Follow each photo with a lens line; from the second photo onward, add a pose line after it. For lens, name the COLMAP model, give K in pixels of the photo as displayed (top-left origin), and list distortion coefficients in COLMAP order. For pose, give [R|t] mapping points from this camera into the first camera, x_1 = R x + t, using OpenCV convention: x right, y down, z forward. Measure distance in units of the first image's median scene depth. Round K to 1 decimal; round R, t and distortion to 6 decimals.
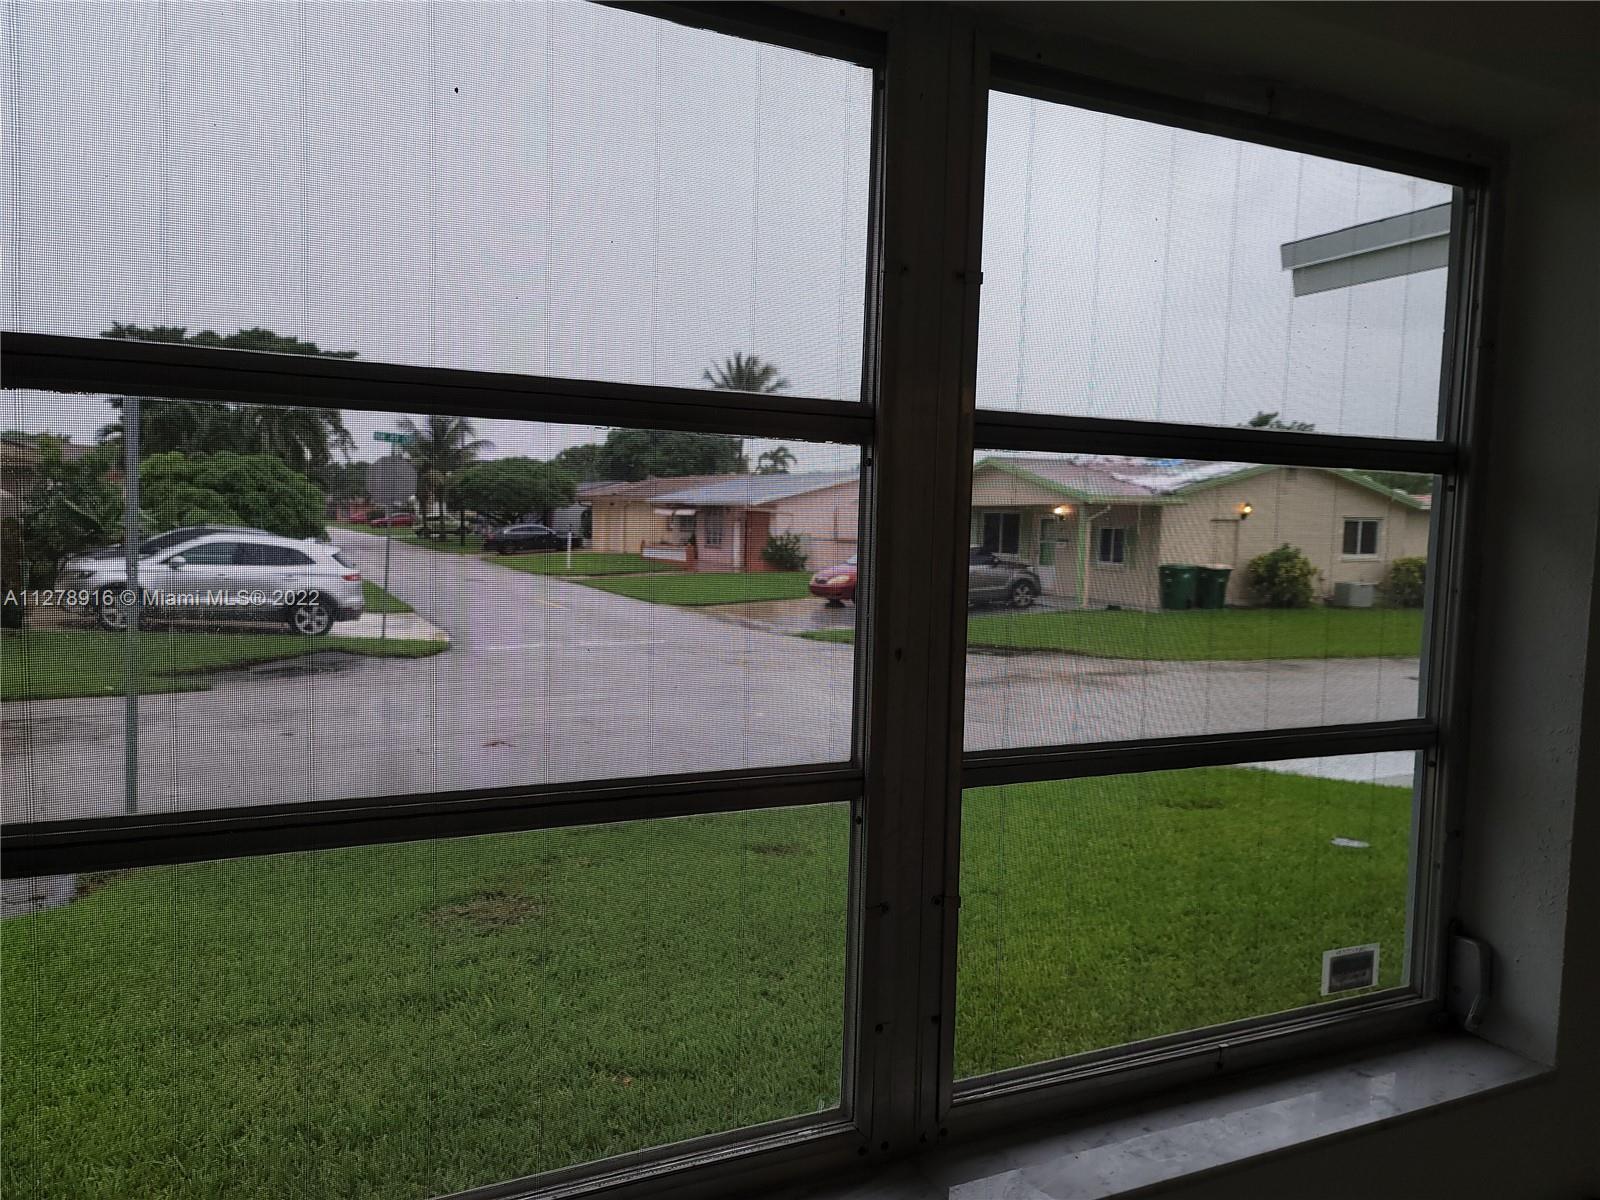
lens RADIAL K [[1166.6, 0, 806.3], [0, 1166.6, 610.9], [0, 0, 1]] dist [0.050721, -0.000086]
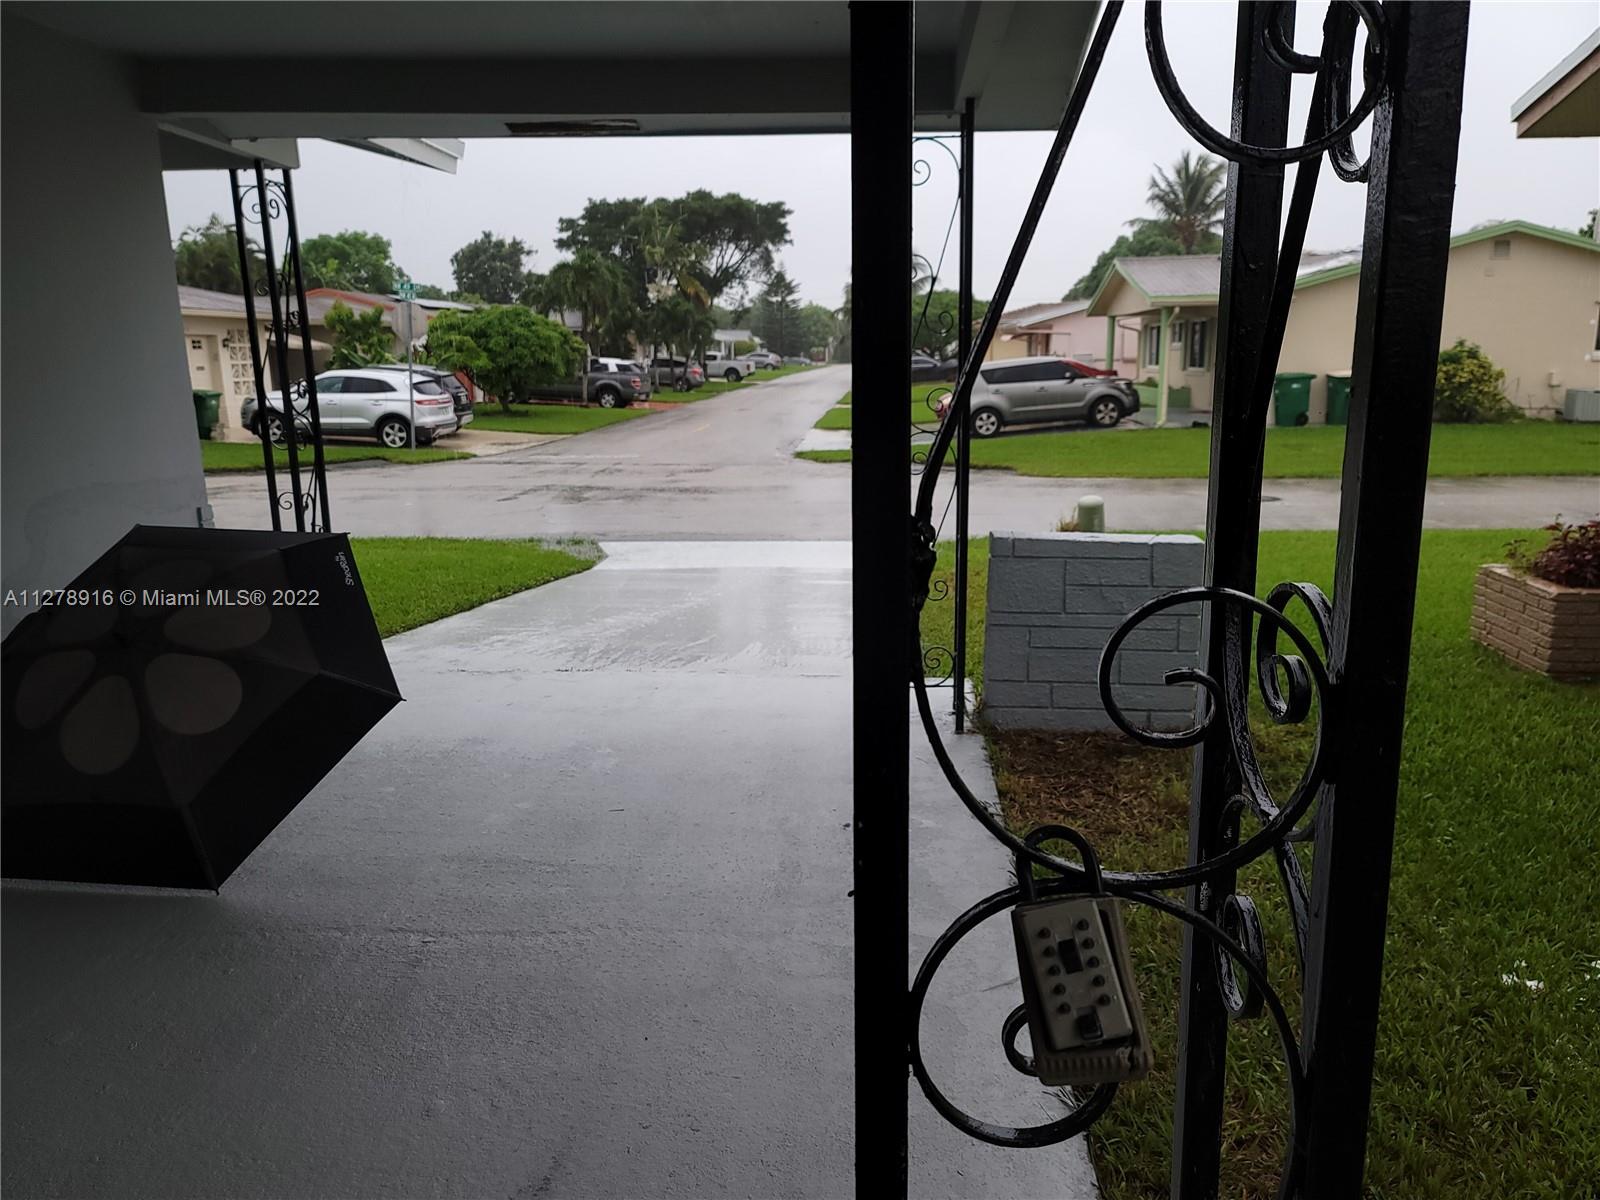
lens RADIAL K [[1185.2, 0, 825.6], [0, 1185.2, 605.0], [0, 0, 1]] dist [0.071712, -0.066162]
pose [[0.868580, 0.064587, -0.491321, 0.465751], [-0.000801, 0.991652, 0.128942, 0.016021], [0.495548, -0.111603, 0.861381, 0.063619]]
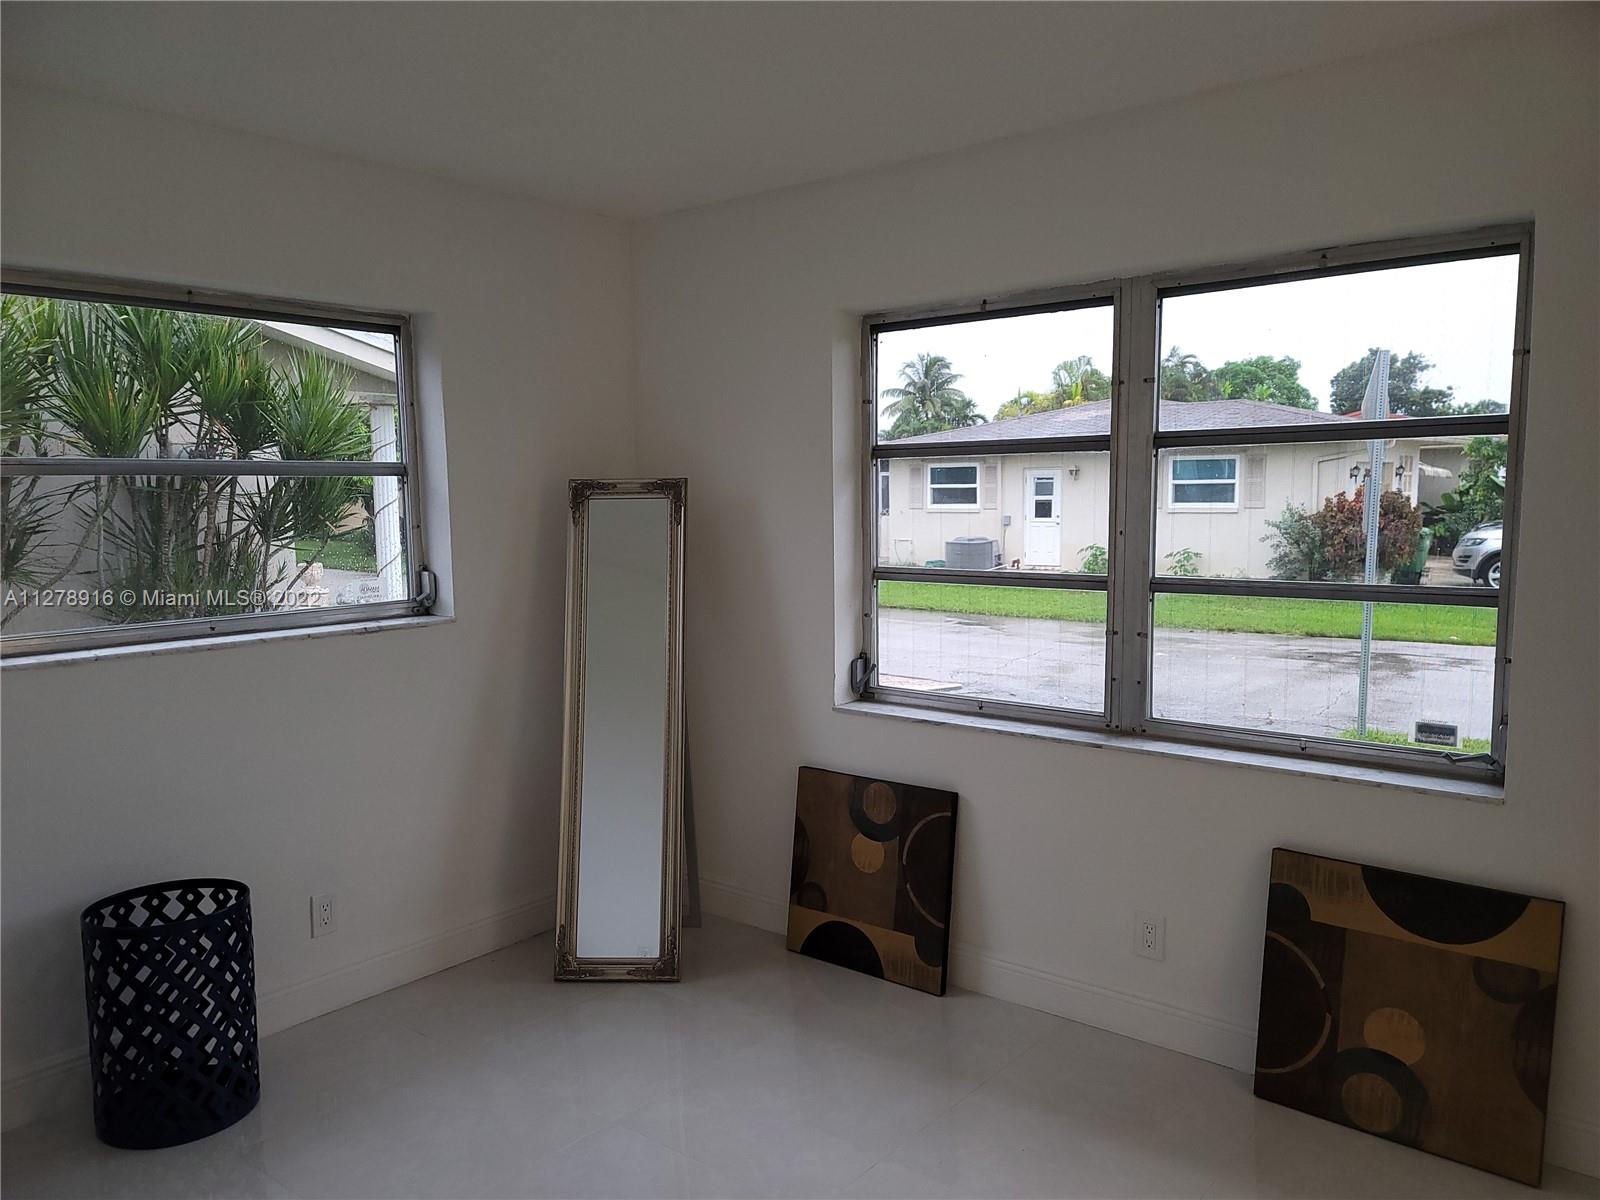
lens RADIAL K [[1185.2, 0, 825.6], [0, 1185.2, 605.0], [0, 0, 1]] dist [0.071712, -0.066162]
pose [[0.437189, 0.055287, -0.897669, 0.097338], [-0.042301, 0.998268, 0.040881, 0.005264], [0.898374, 0.020100, 0.438771, -0.032557]]
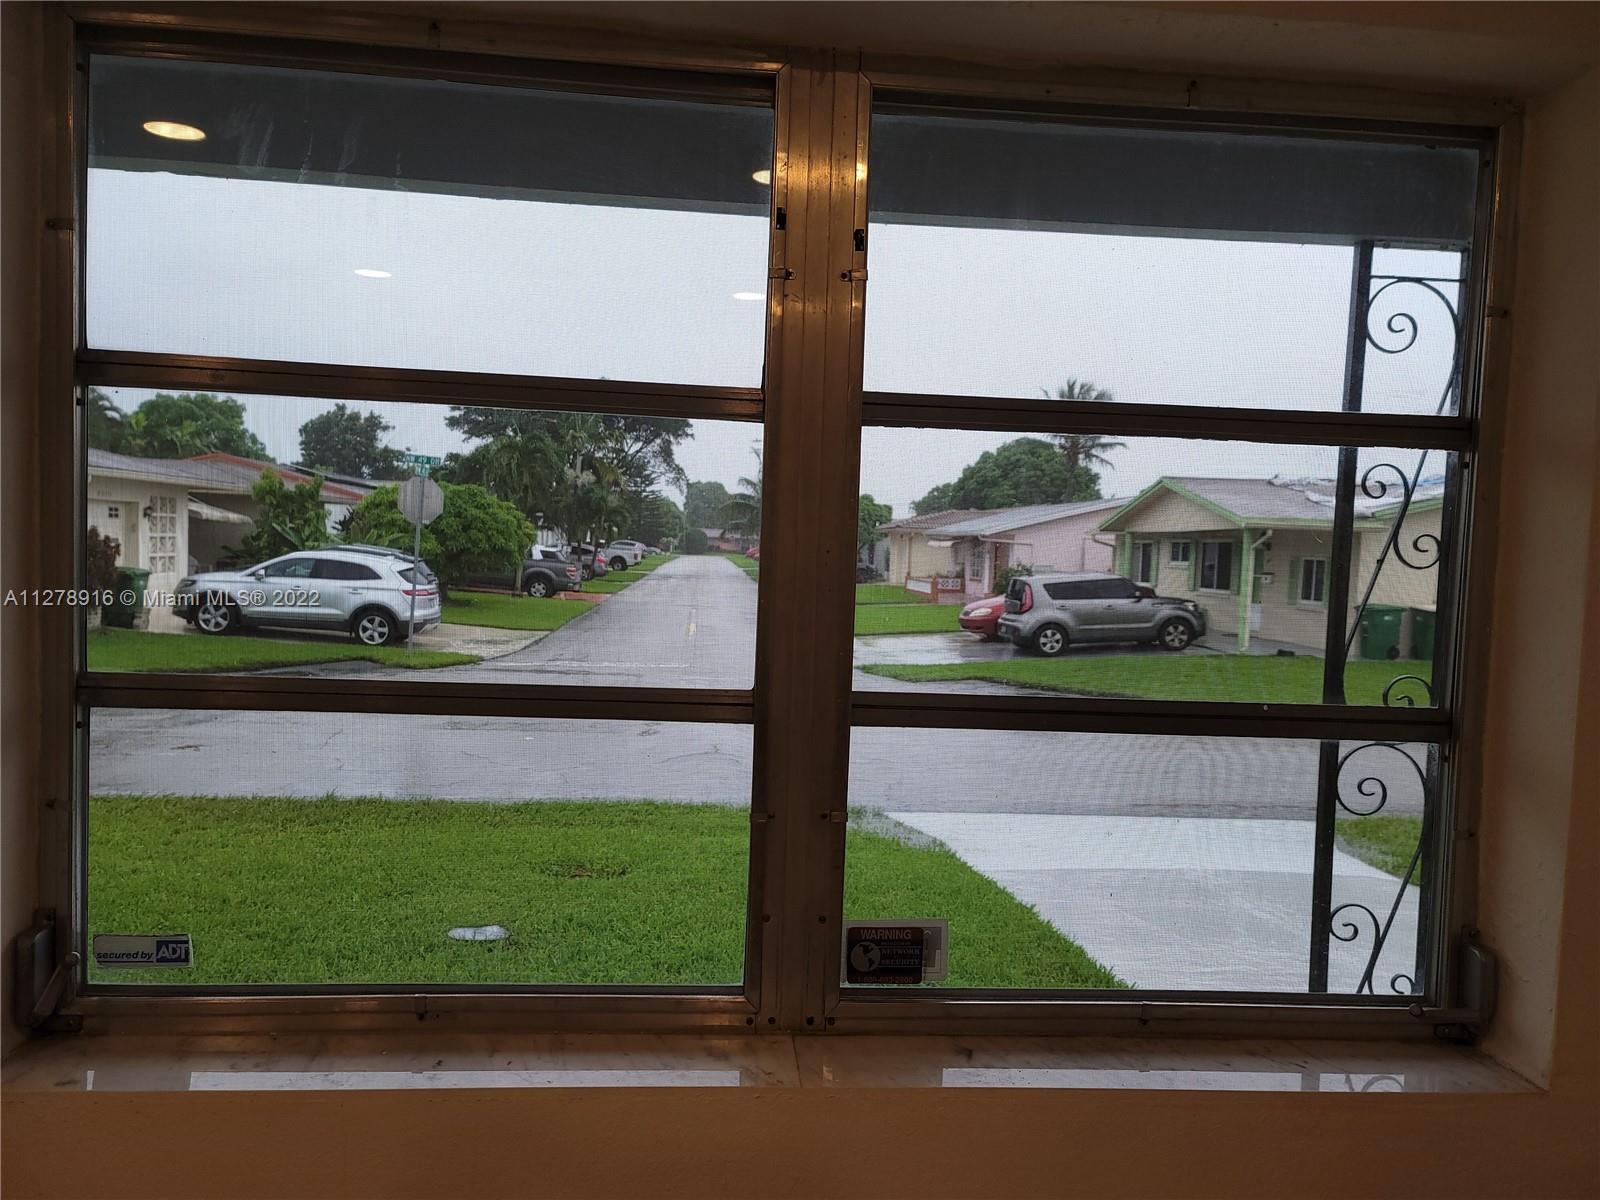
lens RADIAL K [[1169.3, 0, 821.2], [0, 1169.3, 604.2], [0, 0, 1]] dist [0.077675, -0.057247]
pose [[0.936136, 0.024316, -0.350796, 0.244826], [-0.038116, 0.998745, -0.032488, 0.001872], [0.349566, 0.043784, 0.935888, 0.098167]]
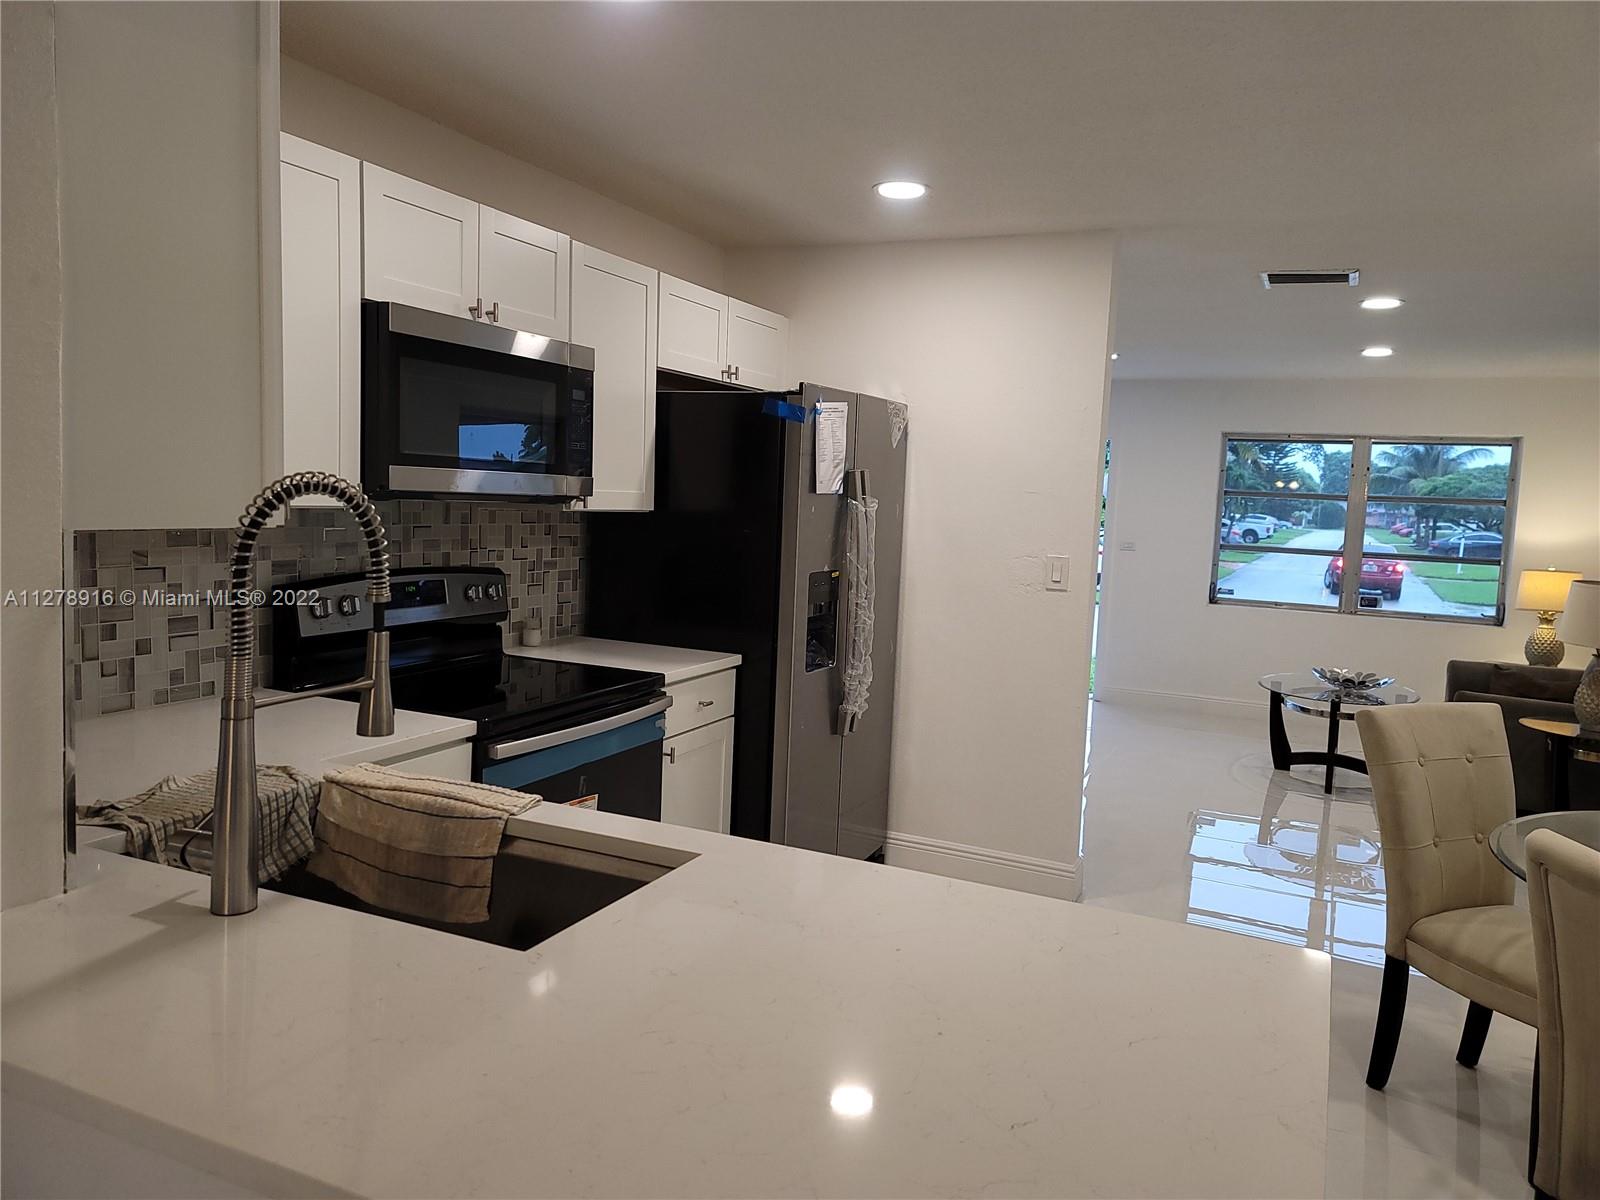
lens RADIAL K [[1166.6, 0, 806.3], [0, 1166.6, 610.9], [0, 0, 1]] dist [0.050721, -0.000086]
pose [[0.633801, 0.079579, -0.769391, 0.377175], [-0.087720, 0.995671, 0.030723, 0.024028], [0.768506, 0.048019, 0.638038, -0.166215]]
